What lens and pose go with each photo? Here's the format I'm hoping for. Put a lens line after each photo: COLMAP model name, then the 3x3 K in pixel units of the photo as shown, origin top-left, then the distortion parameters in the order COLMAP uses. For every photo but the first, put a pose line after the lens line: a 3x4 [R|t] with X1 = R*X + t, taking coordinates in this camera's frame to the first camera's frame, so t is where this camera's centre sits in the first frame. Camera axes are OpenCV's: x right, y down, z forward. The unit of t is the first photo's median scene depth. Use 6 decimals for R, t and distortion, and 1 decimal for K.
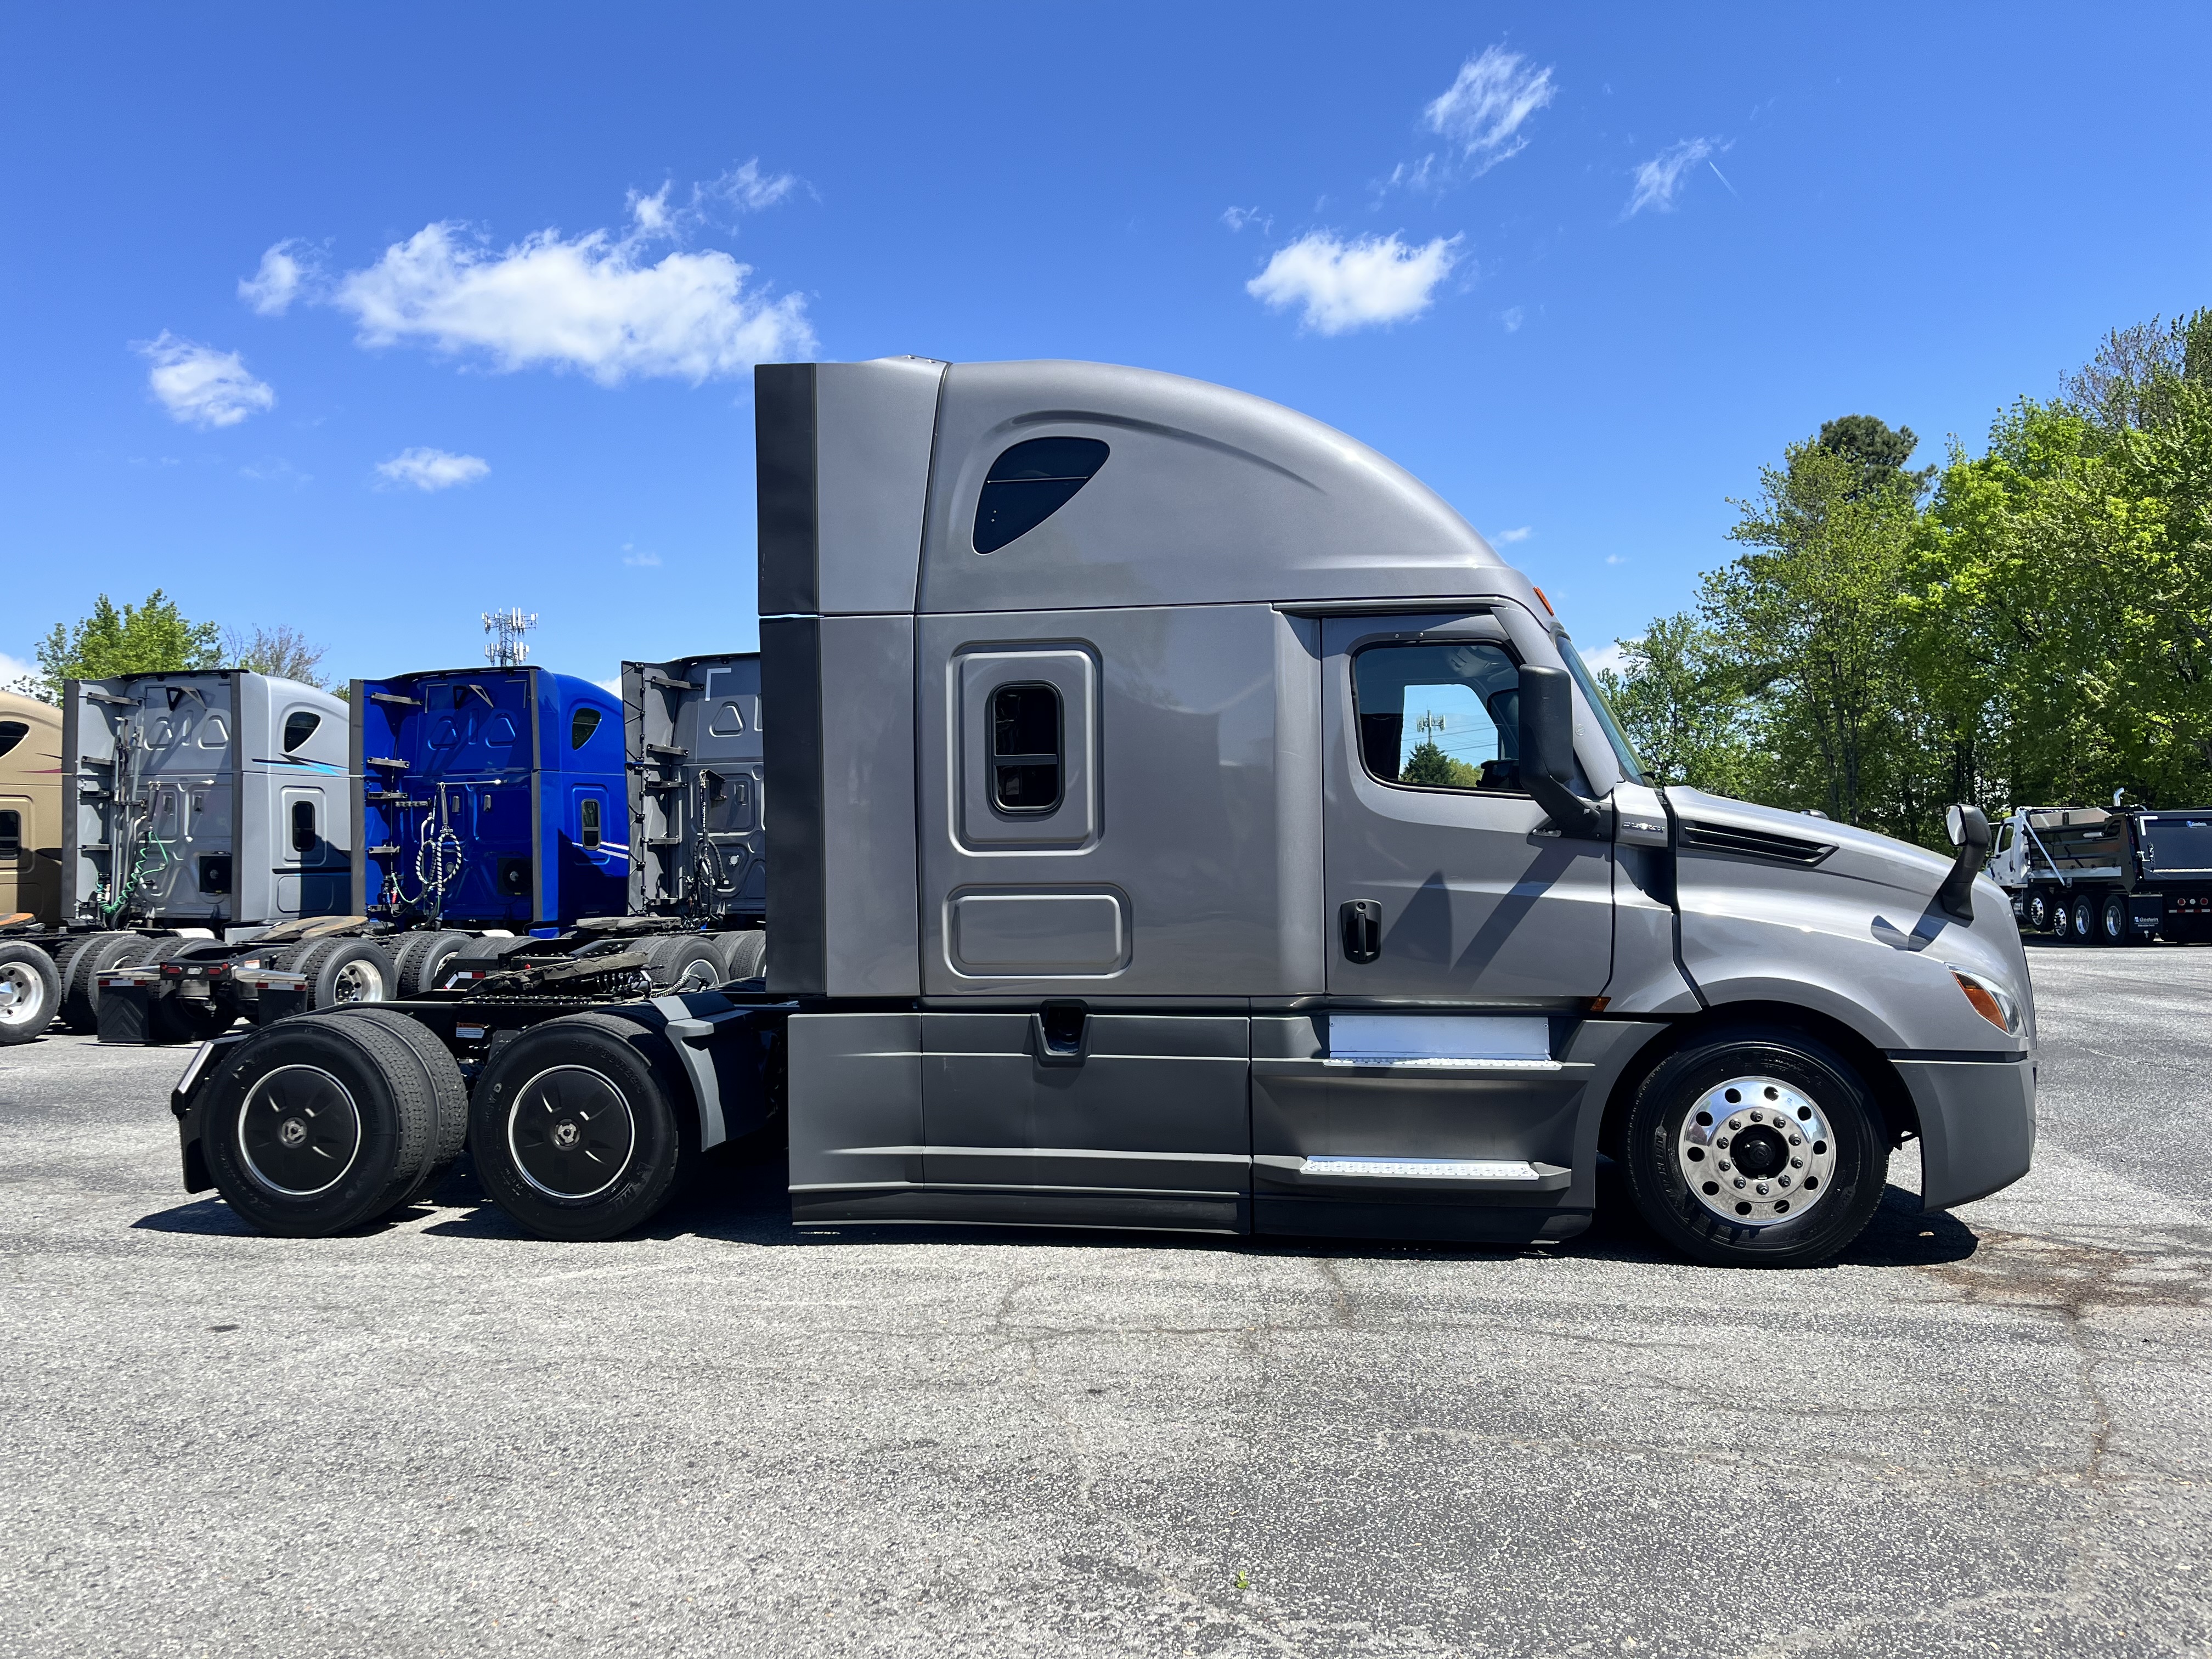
lens RADIAL K [[1814.9, 0, 932.8], [0, 1814.9, 875.3], [0, 0, 1]] dist [0.038679, -0.002584]
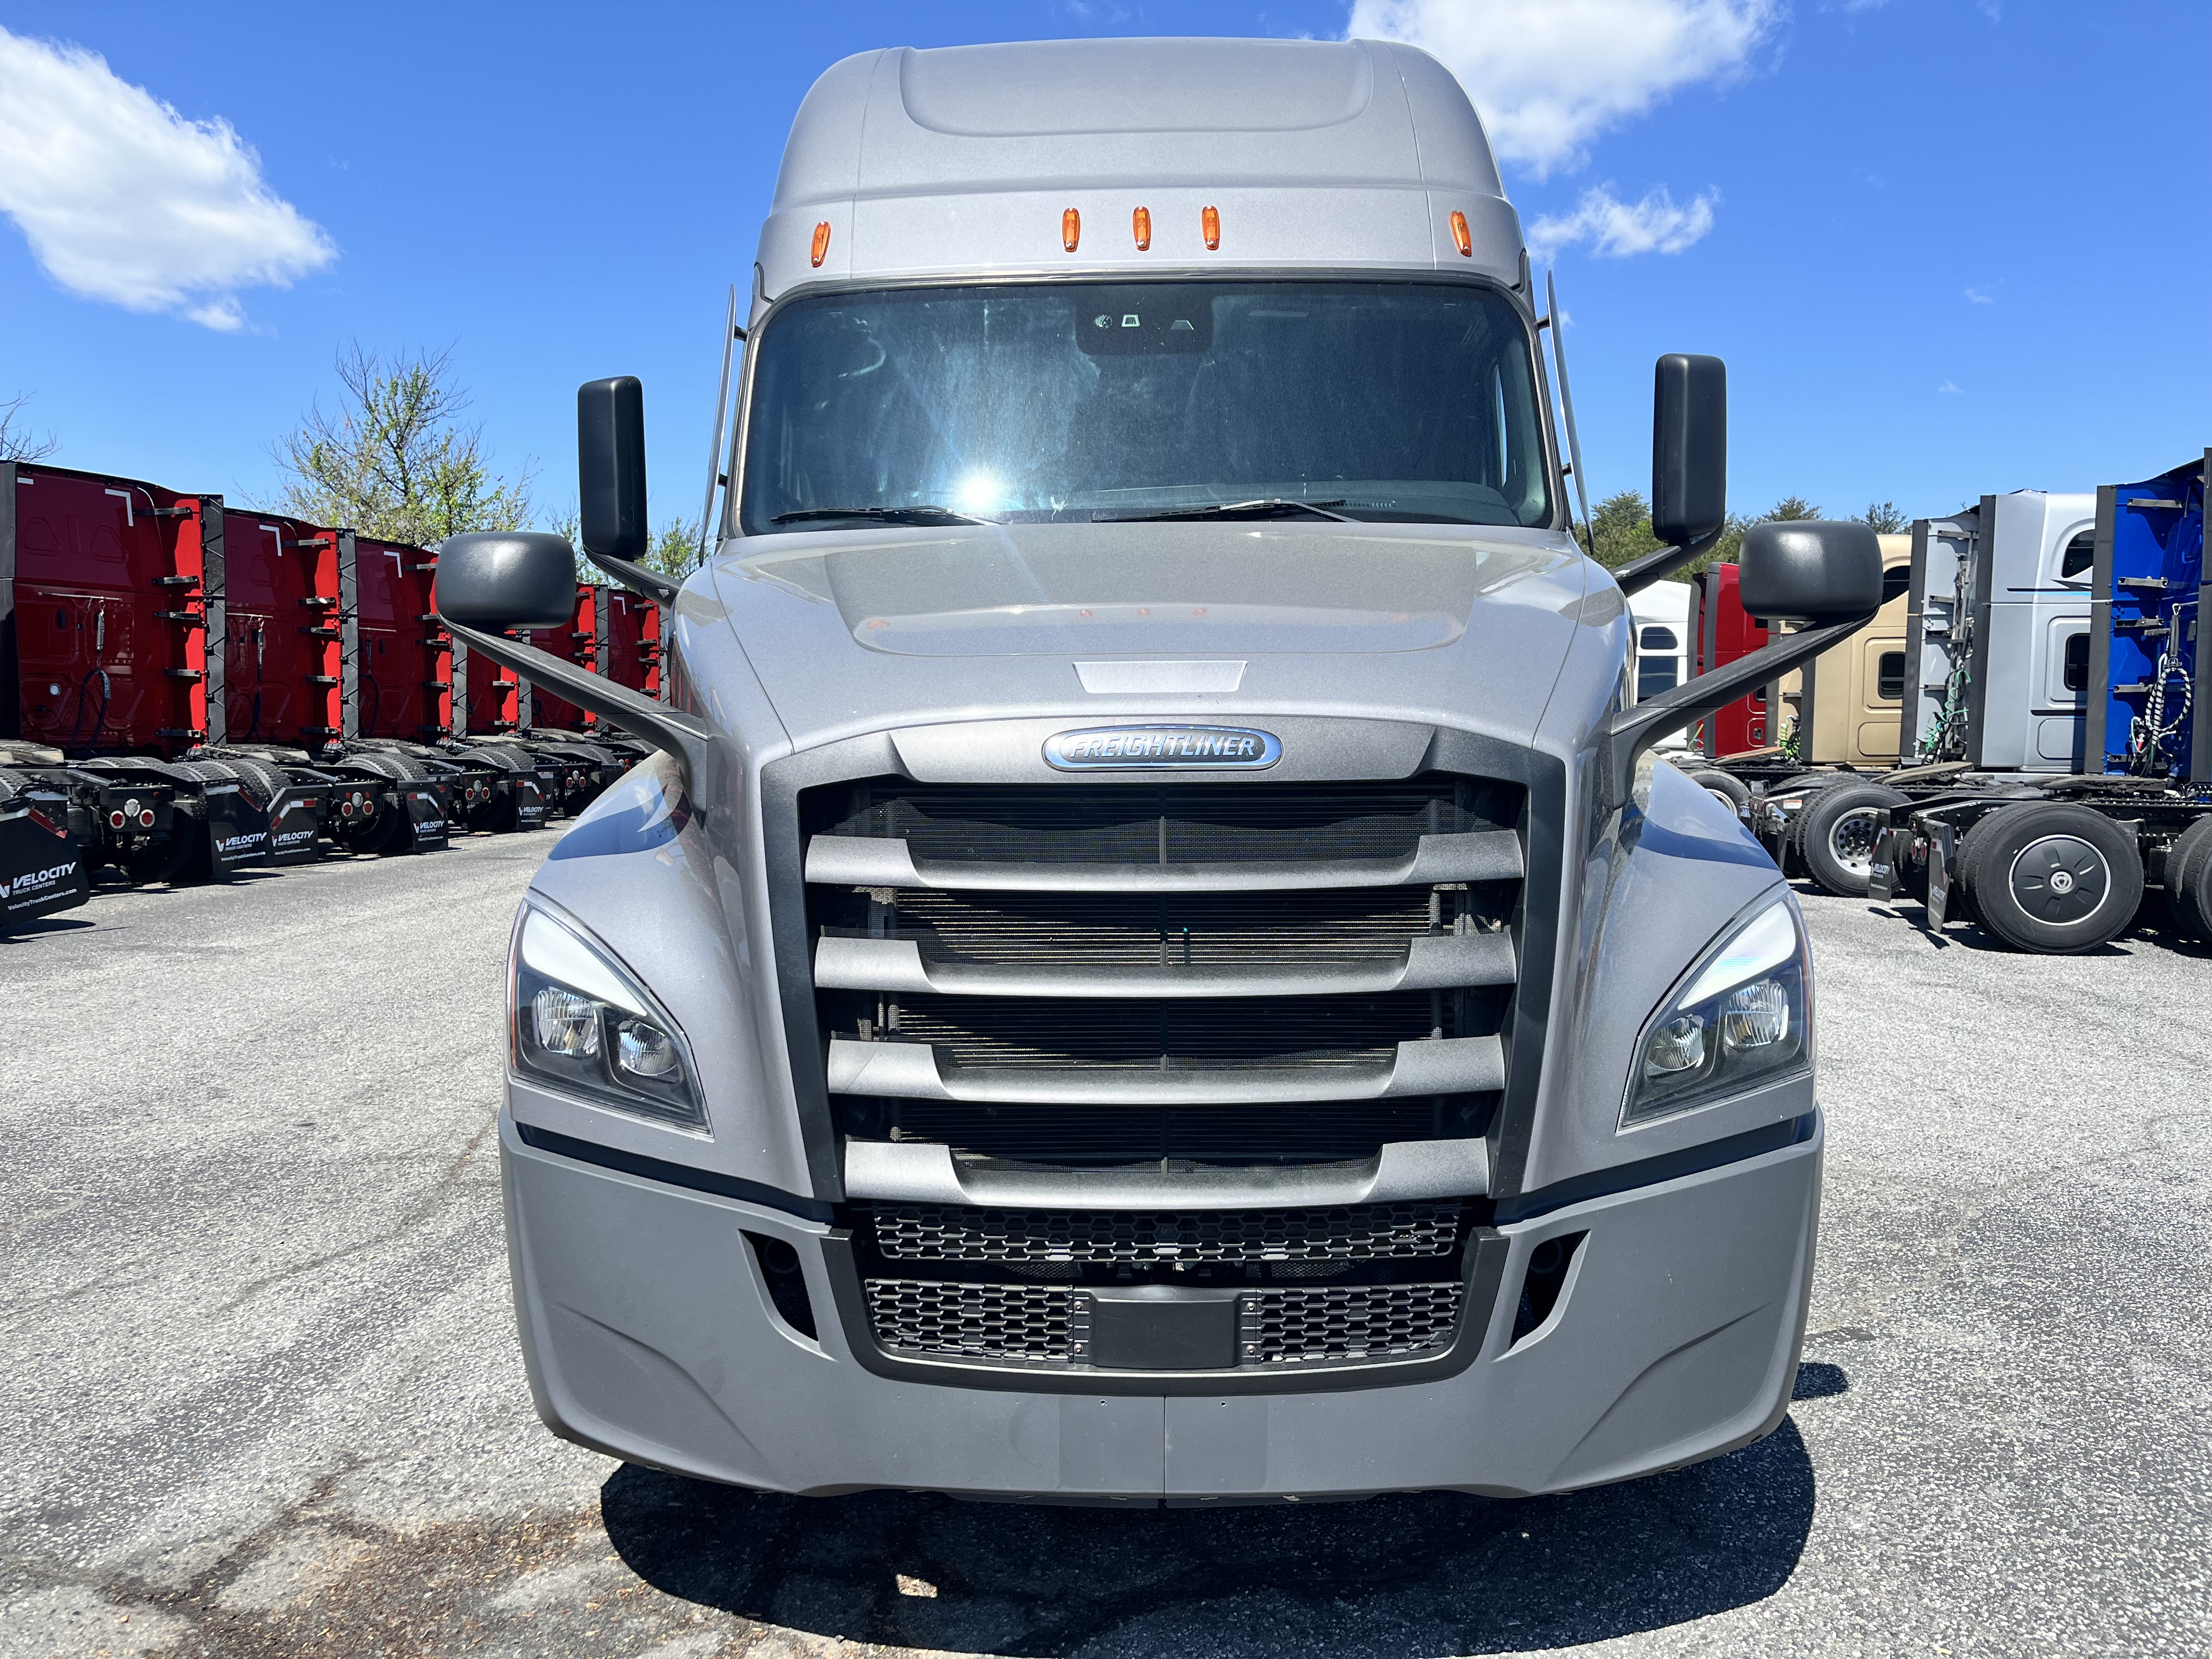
lens RADIAL K [[1683.7, 0, 1127.3], [0, 1683.7, 806.3], [0, 0, 1]] dist [0.011241, 0.000496]
pose [[0.162037, 0.068915, -0.984375, 0.437554], [-0.021936, 0.997563, 0.066227, -0.001599], [0.986541, 0.010862, 0.163154, 0.477031]]
